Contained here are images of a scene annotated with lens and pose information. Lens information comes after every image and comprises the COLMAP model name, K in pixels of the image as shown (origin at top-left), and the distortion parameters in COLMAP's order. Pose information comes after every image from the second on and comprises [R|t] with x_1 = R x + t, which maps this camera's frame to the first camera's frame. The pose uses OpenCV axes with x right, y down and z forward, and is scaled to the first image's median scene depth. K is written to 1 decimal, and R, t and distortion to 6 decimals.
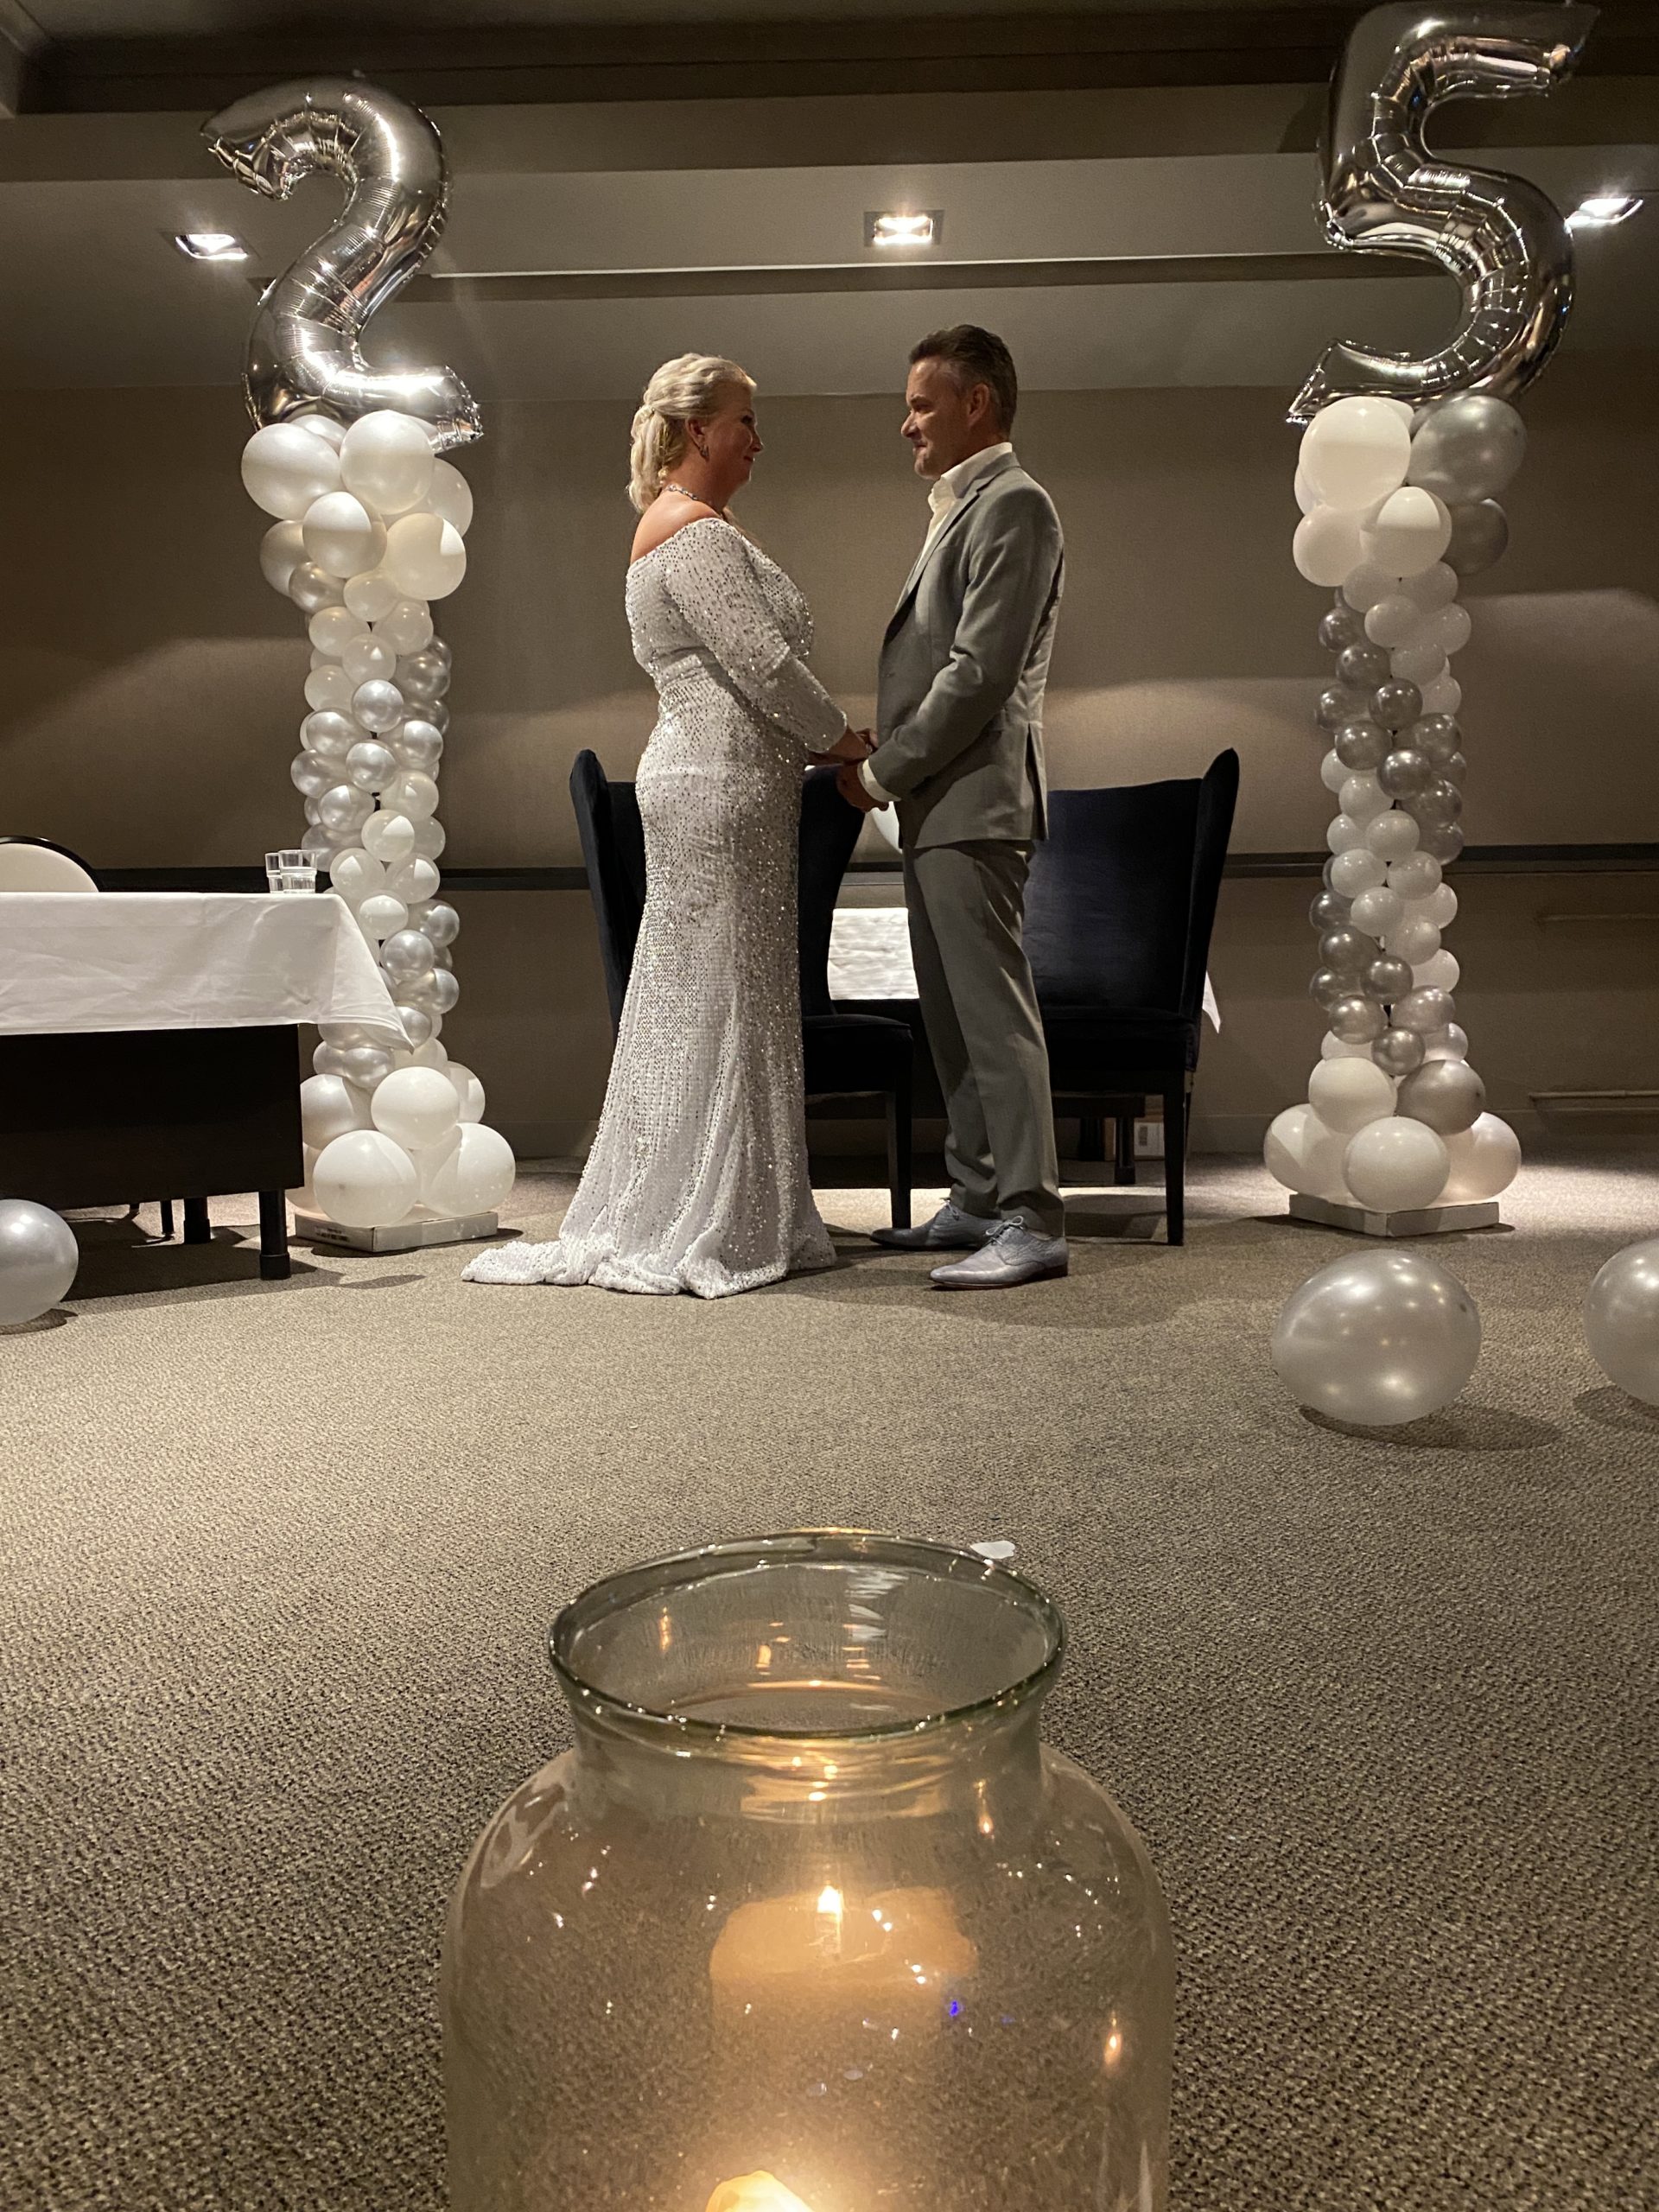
lens RADIAL K [[1702.7, 0, 808.2], [0, 1702.7, 1106.4], [0, 0, 1]] dist [0.019505, -0.034509]
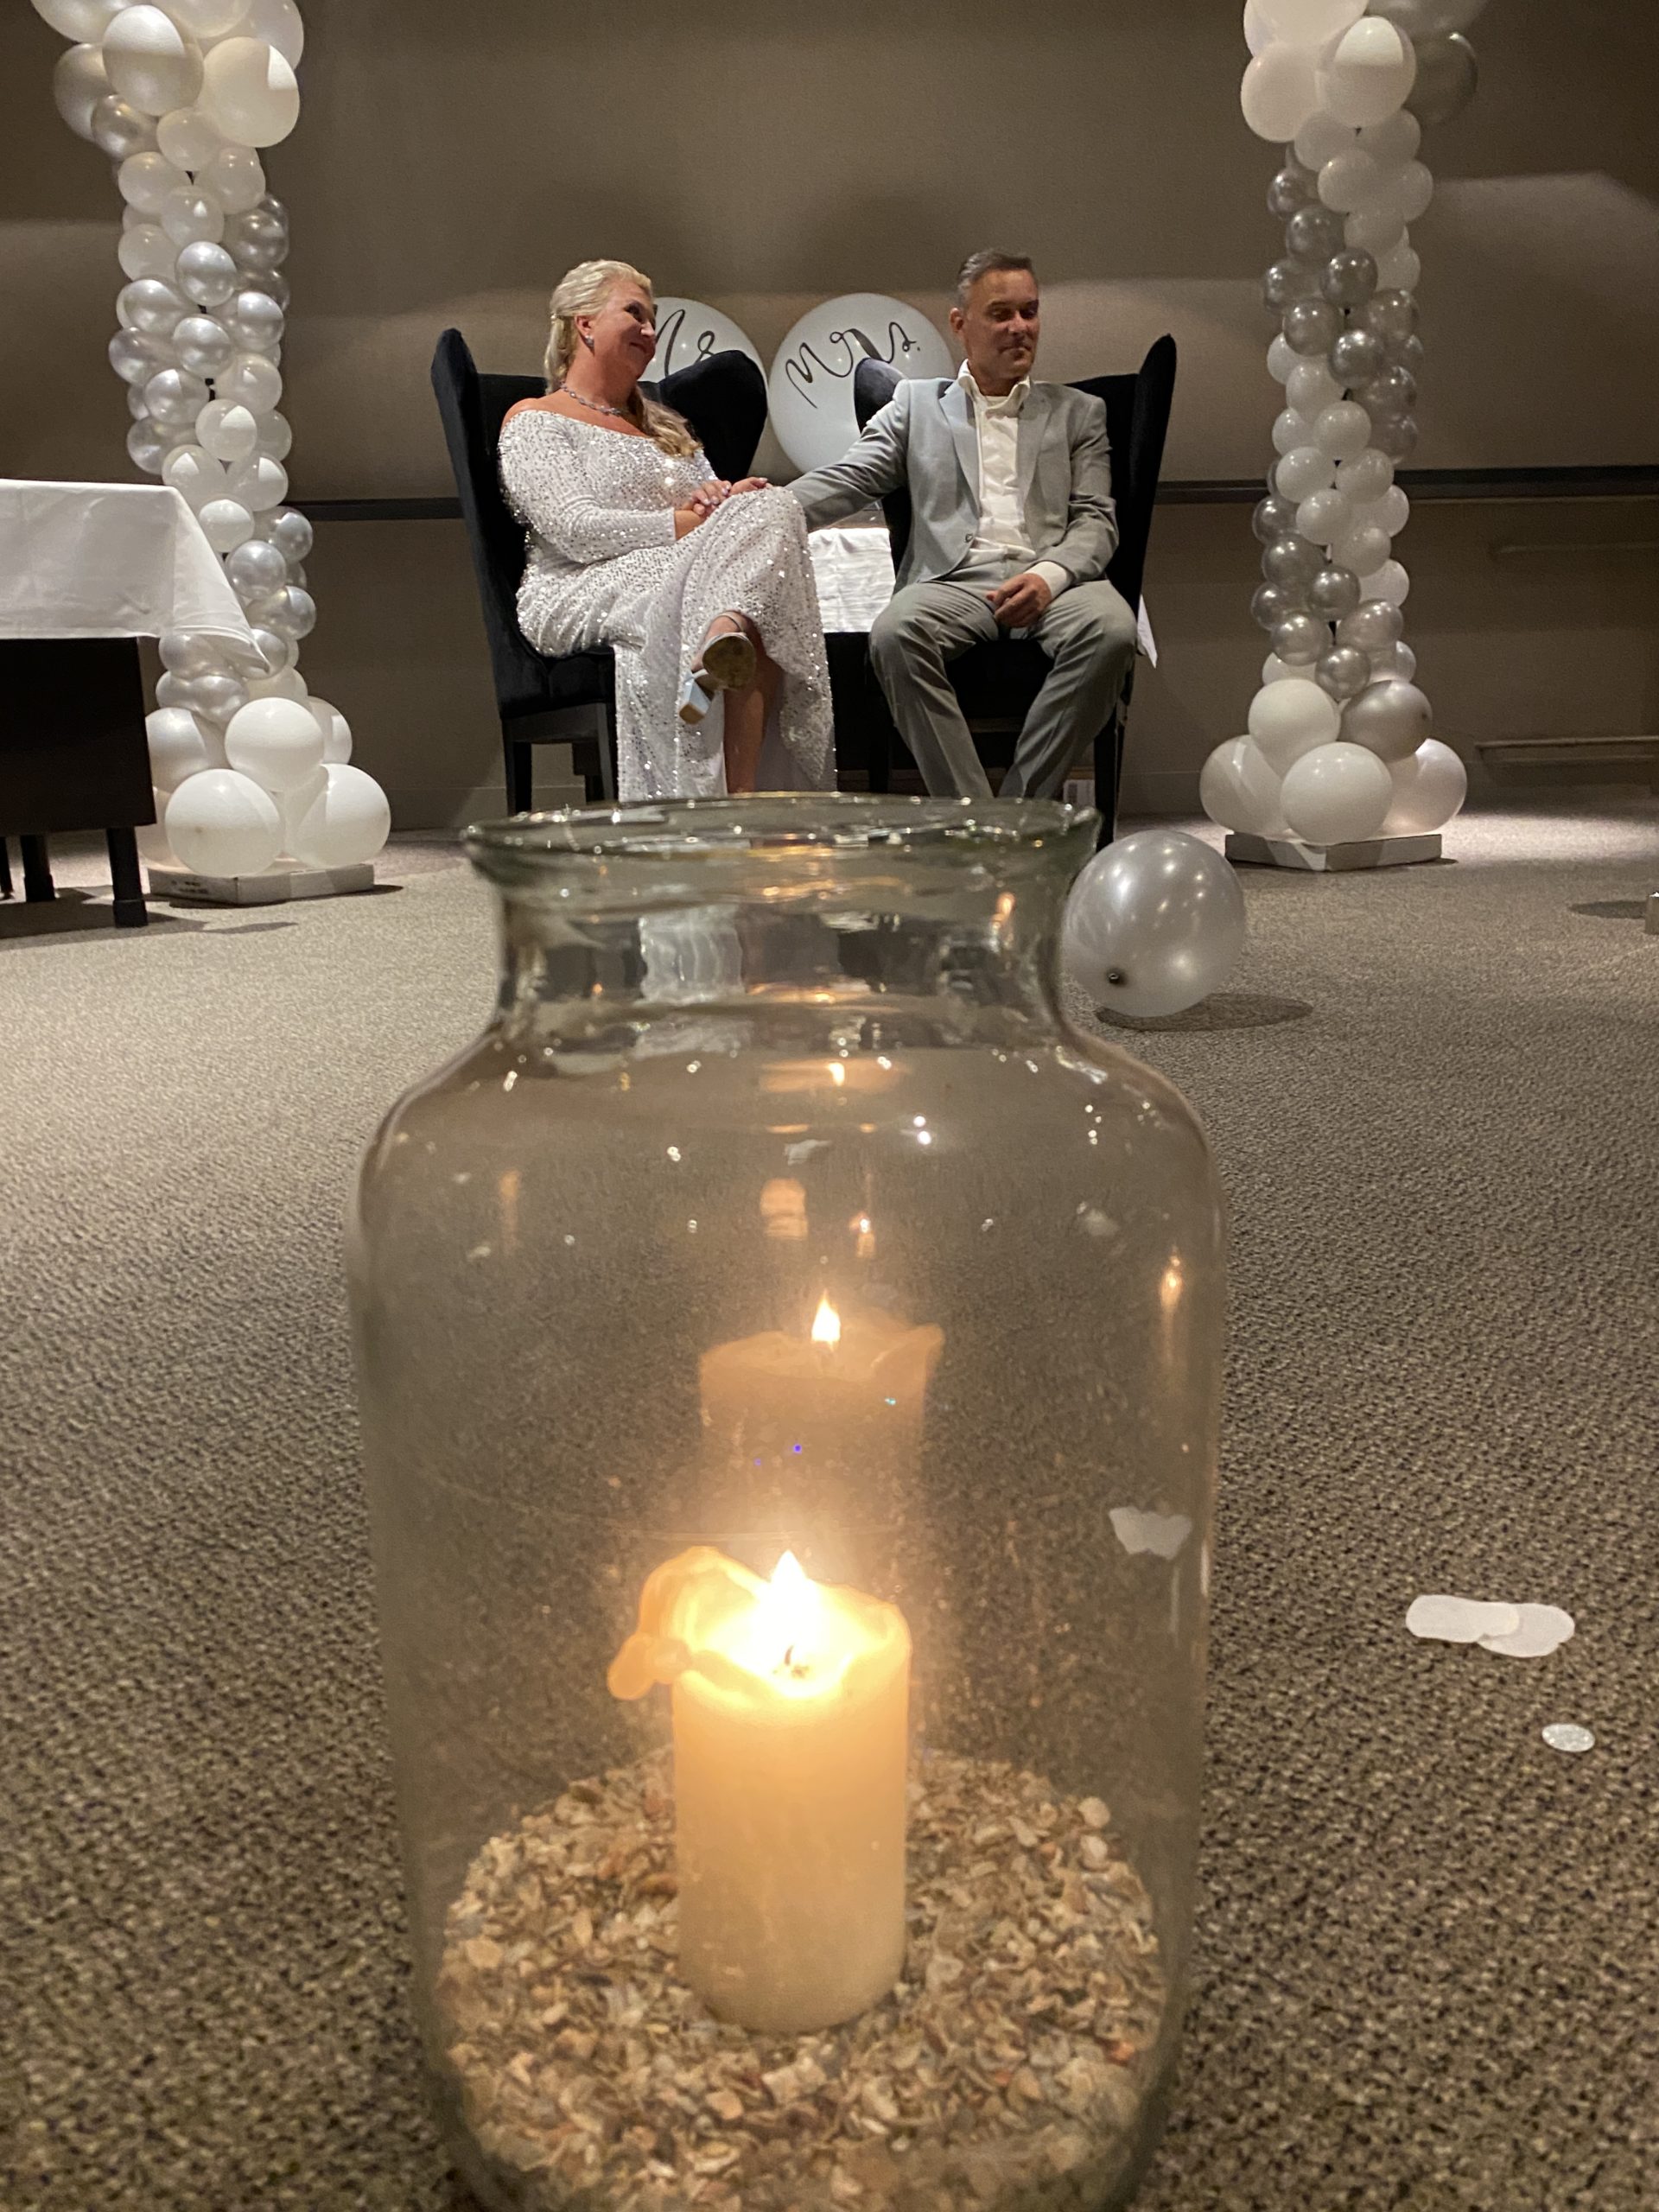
lens RADIAL K [[1835.7, 0, 831.3], [0, 1835.7, 1090.2], [0, 0, 1]] dist [-0.002347, 0.009534]
pose [[0.997634, -0.023805, 0.064497, -0.003899], [0.014270, 0.989410, 0.144446, 0.046952], [-0.067253, -0.143184, 0.987408, -0.006738]]
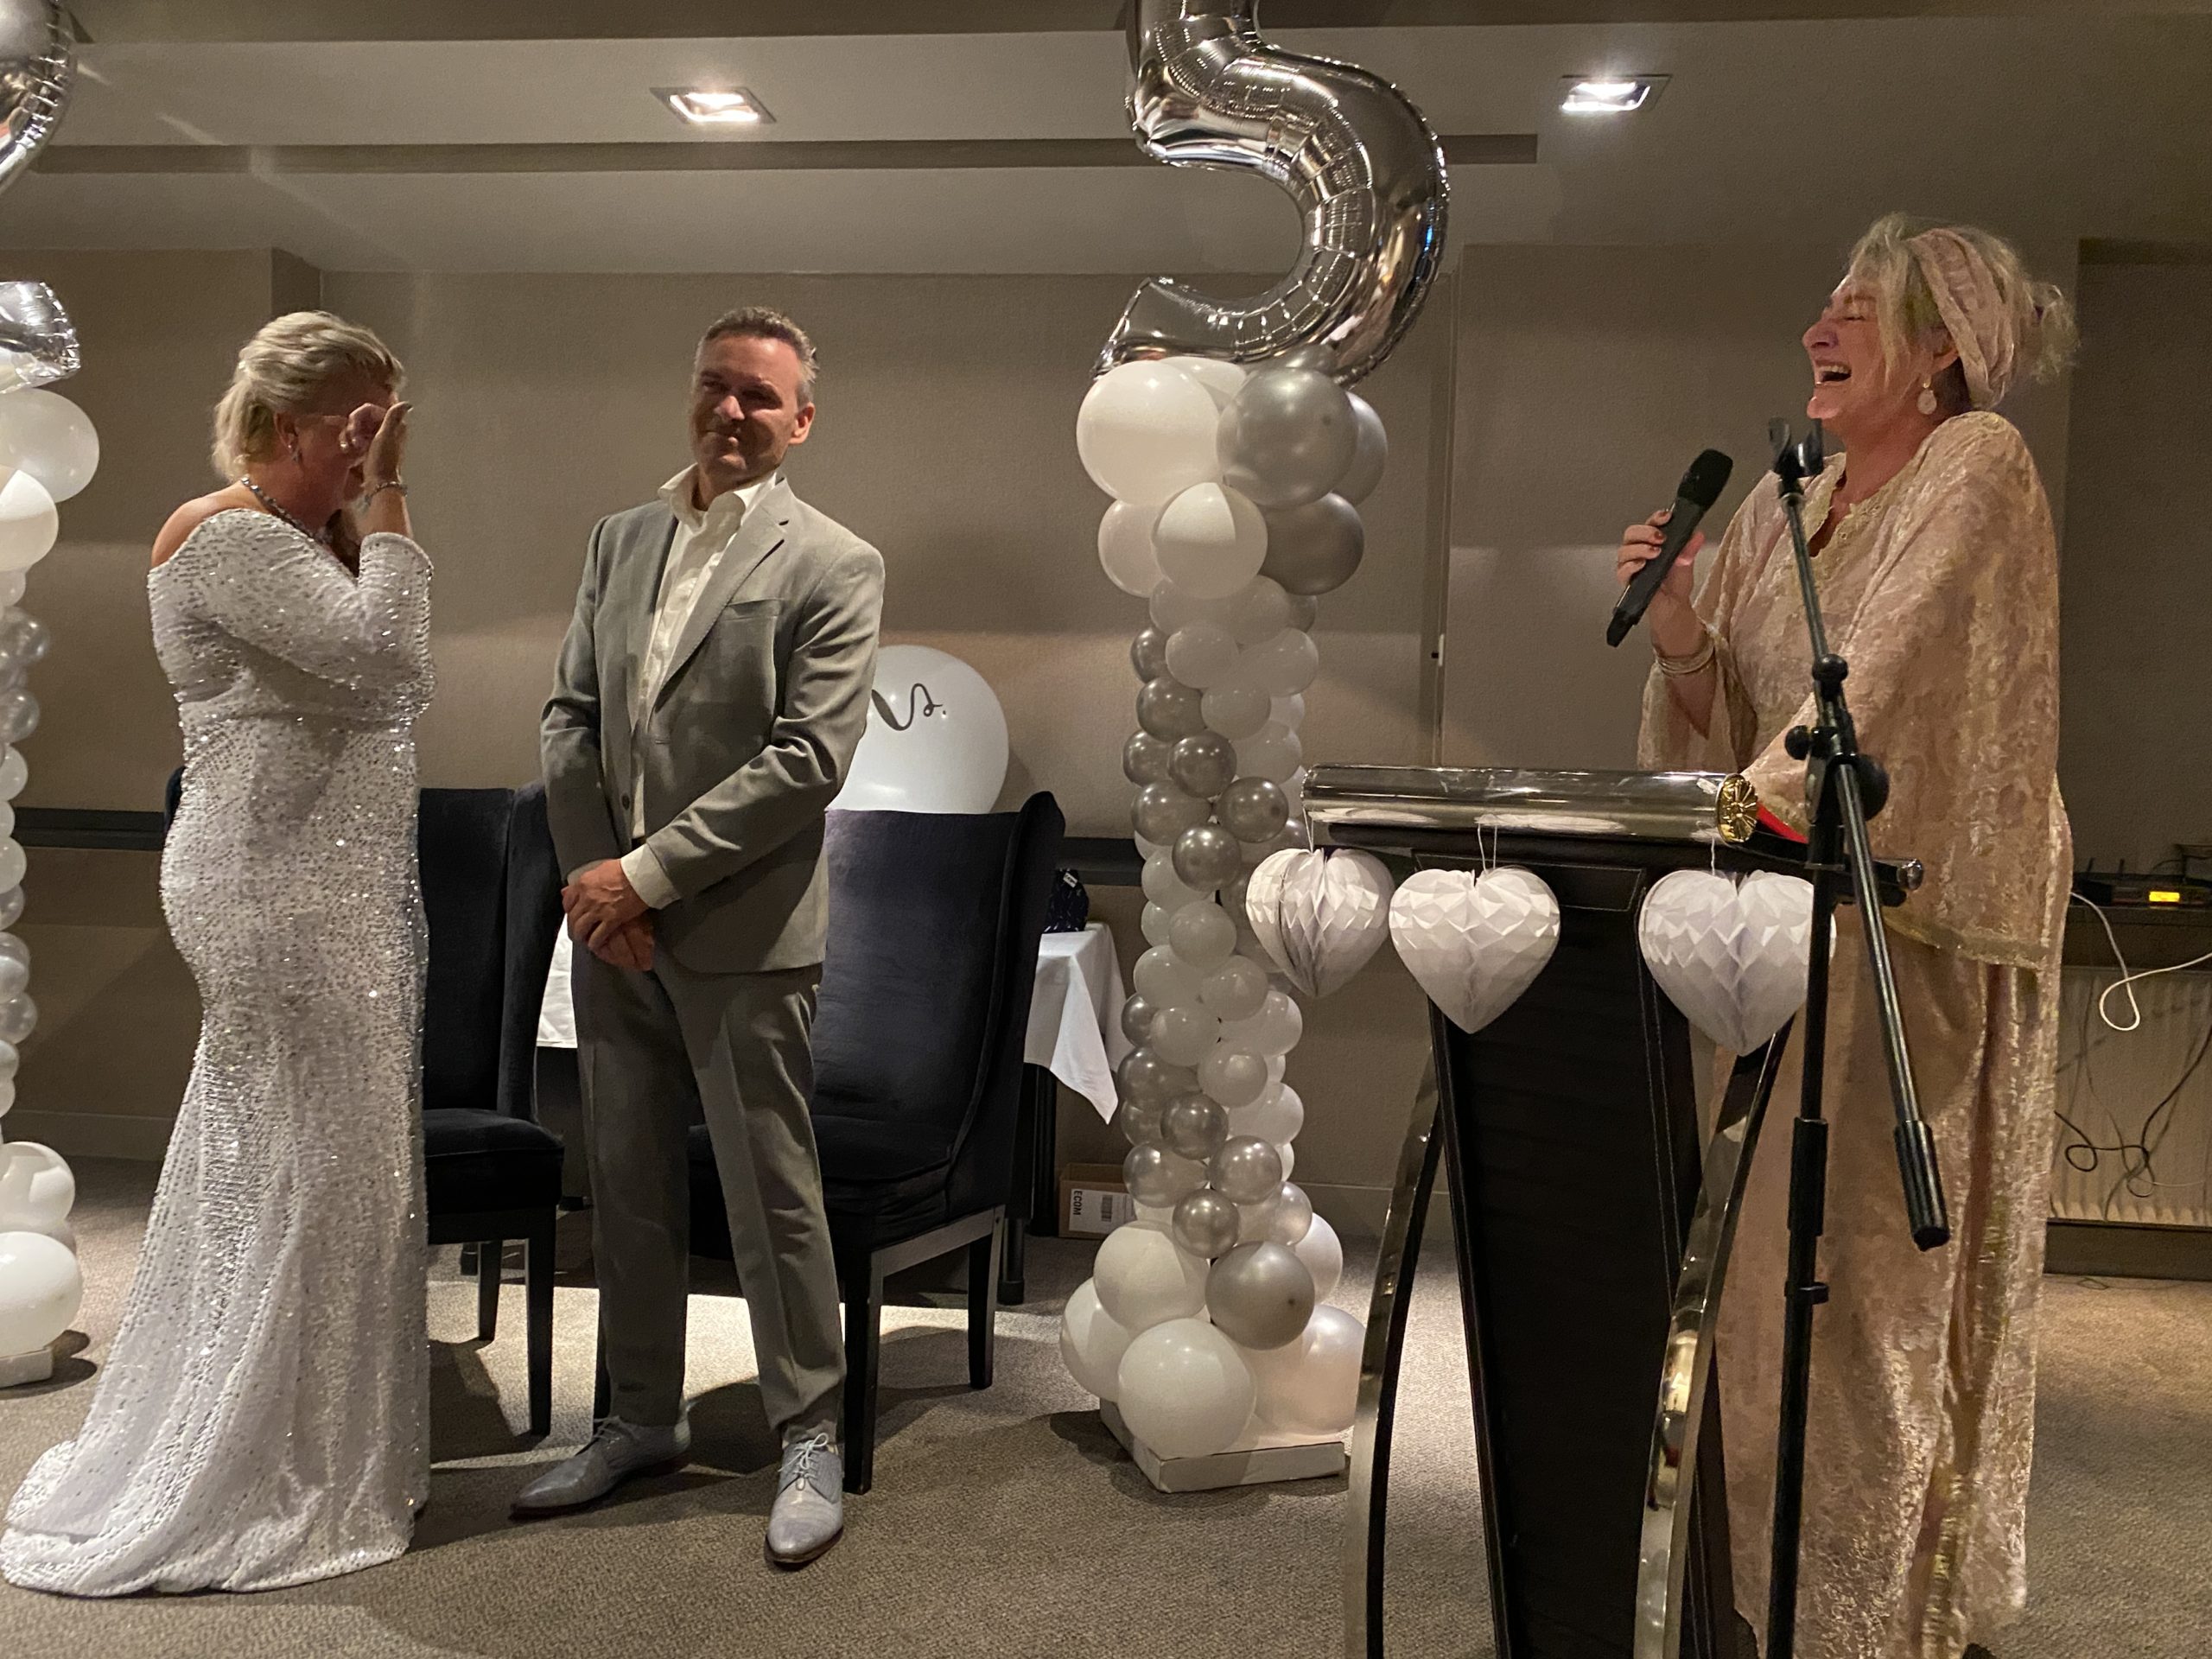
lens RADIAL K [[1848.9, 0, 1087.4], [0, 1848.9, 818.6], [0, 0, 1]] dist [0.021621, -0.036293]
pose [[0.995233, 0.047528, -0.085155, 0.367129], [-0.052504, 0.996982, -0.057179, -0.164117], [0.082181, 0.061378, 0.994726, 0.200064]]
